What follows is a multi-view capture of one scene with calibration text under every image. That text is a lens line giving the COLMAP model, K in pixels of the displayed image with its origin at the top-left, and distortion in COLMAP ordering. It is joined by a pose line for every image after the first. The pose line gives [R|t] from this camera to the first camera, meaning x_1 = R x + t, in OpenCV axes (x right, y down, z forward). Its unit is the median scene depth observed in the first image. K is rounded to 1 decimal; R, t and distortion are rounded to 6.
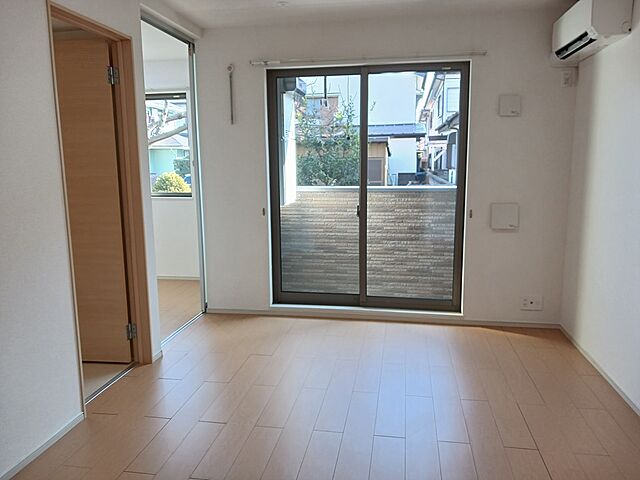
lens RADIAL K [[504.5, 0, 319.2], [0, 504.5, 241.1], [0, 0, 1]] dist [-0.000822, 0.001174]
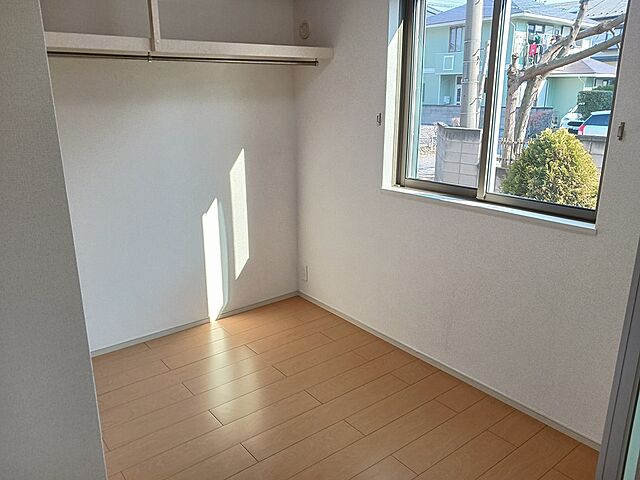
lens RADIAL K [[504.5, 0, 317.5], [0, 504.5, 241.5], [0, 0, 1]] dist [-0.000822, 0.001174]
pose [[0.737607, 0.193349, -0.646956, -0.055767], [-0.104736, 0.979292, 0.173258, -0.040002], [0.667057, -0.060037, 0.742583, 0.205348]]
